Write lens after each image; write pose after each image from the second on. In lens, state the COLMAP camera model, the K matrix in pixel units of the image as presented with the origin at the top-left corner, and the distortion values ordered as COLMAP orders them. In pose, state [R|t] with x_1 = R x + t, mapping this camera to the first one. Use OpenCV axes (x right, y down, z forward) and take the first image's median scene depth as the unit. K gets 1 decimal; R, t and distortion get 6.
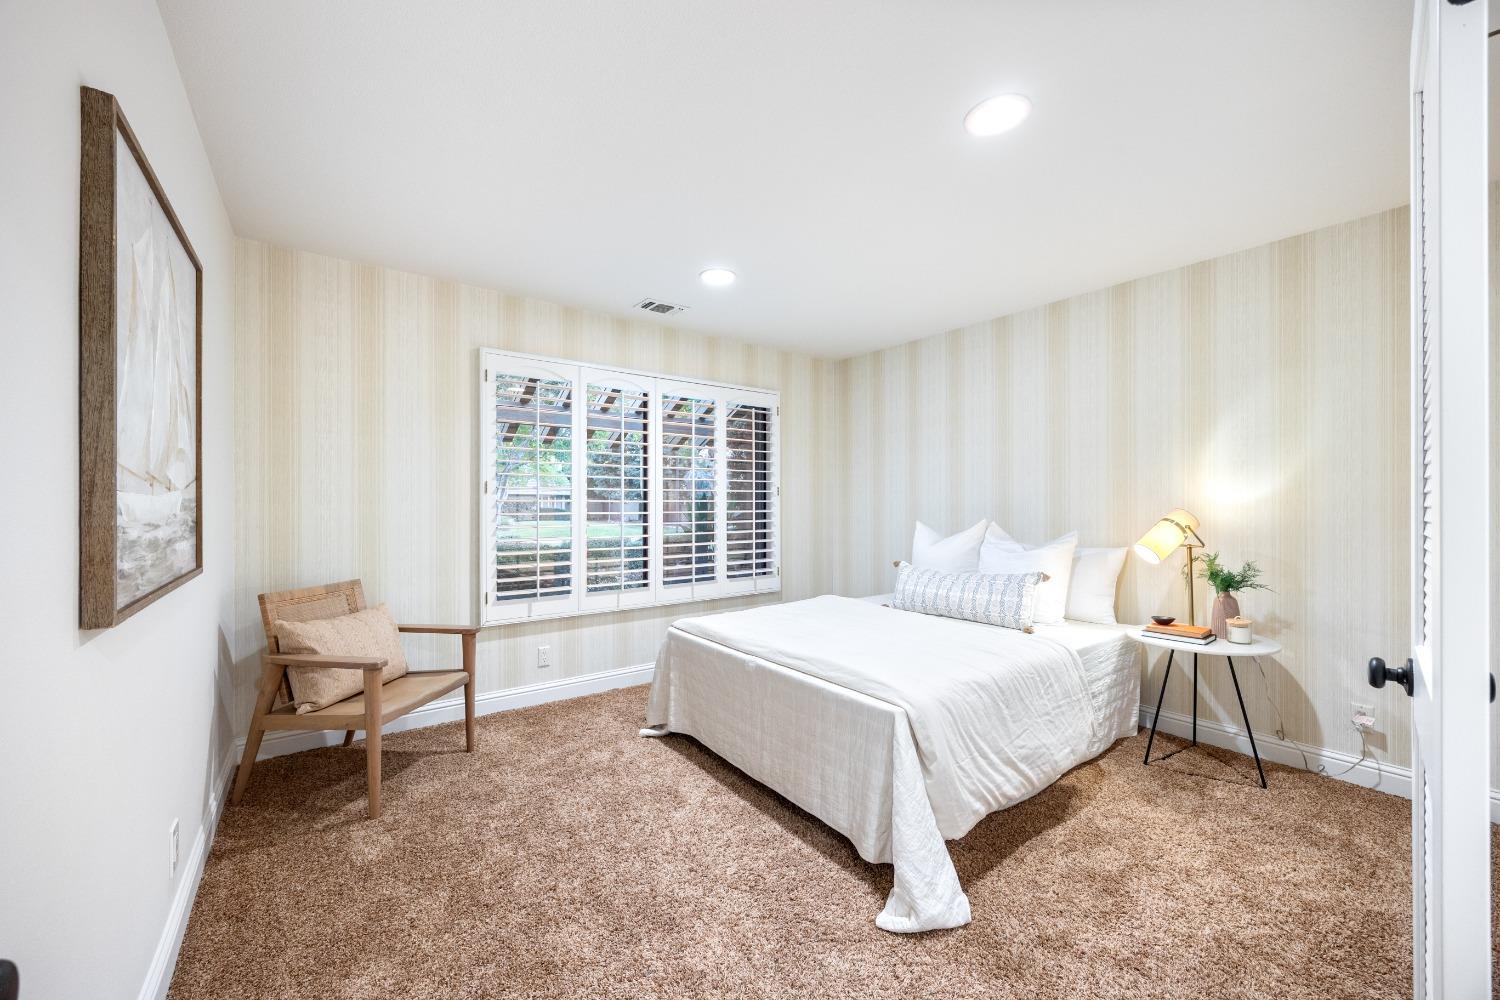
lens RADIAL K [[579.0, 0, 760.5], [0, 579.0, 505.1], [0, 0, 1]] dist [-0.000731, -0.000024]
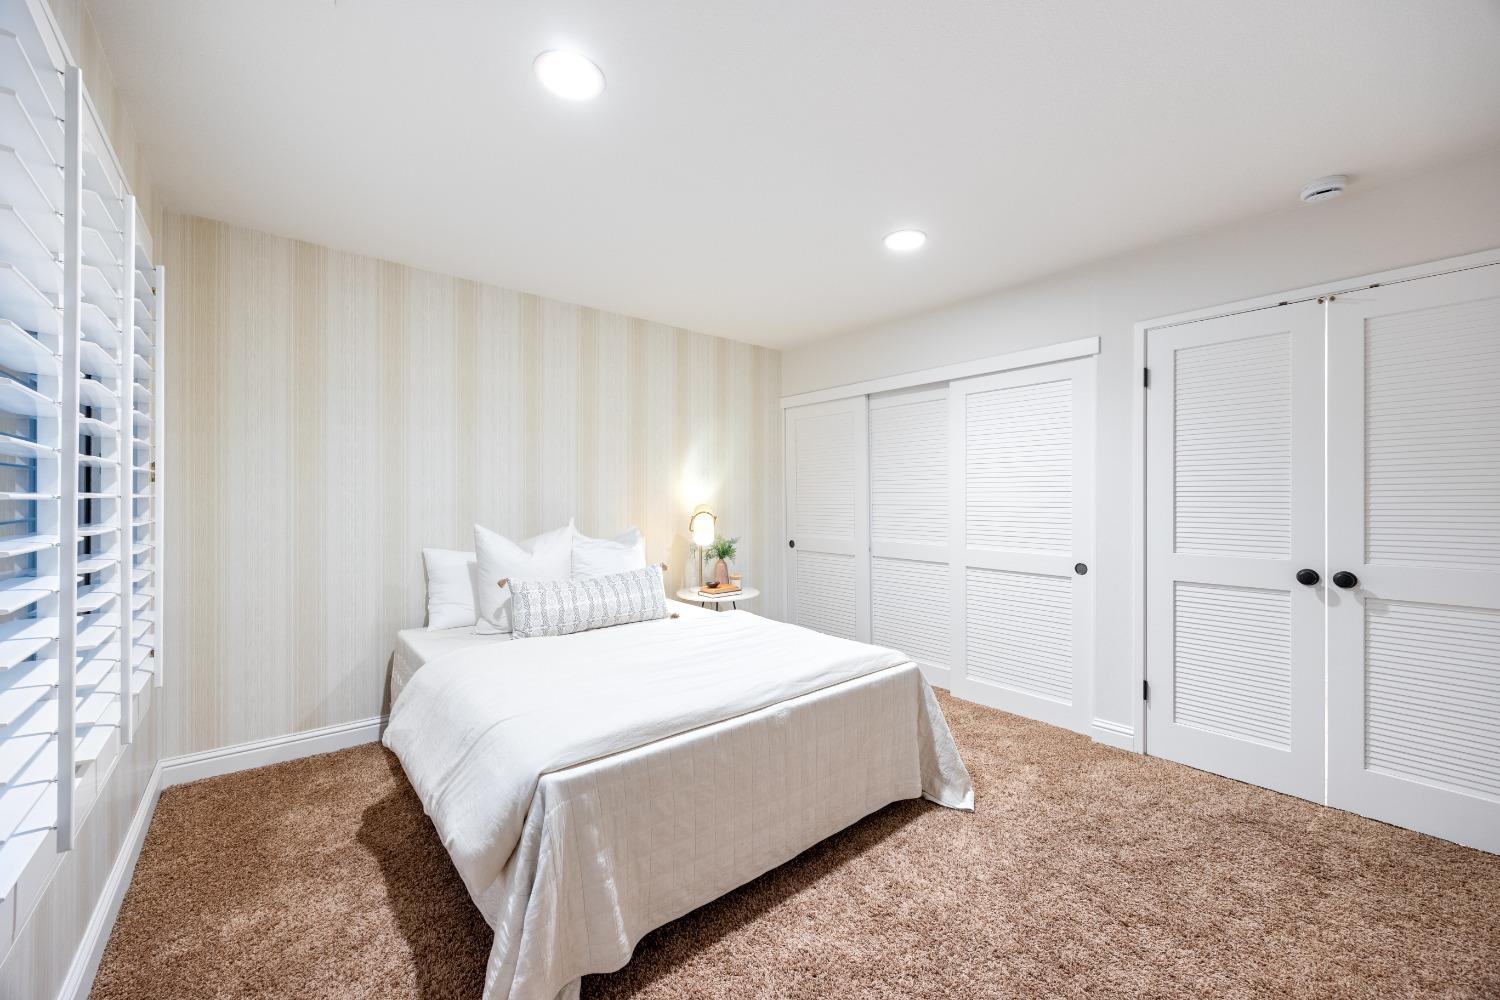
lens RADIAL K [[579.0, 0, 761.5], [0, 579.0, 491.8], [0, 0, 1]] dist [-0.000731, -0.000024]
pose [[-0.062707, 0.009253, 0.997989, -0.706387], [0.001378, 0.999957, -0.009185, -0.010391], [-0.998031, 0.000799, -0.062717, 0.977241]]
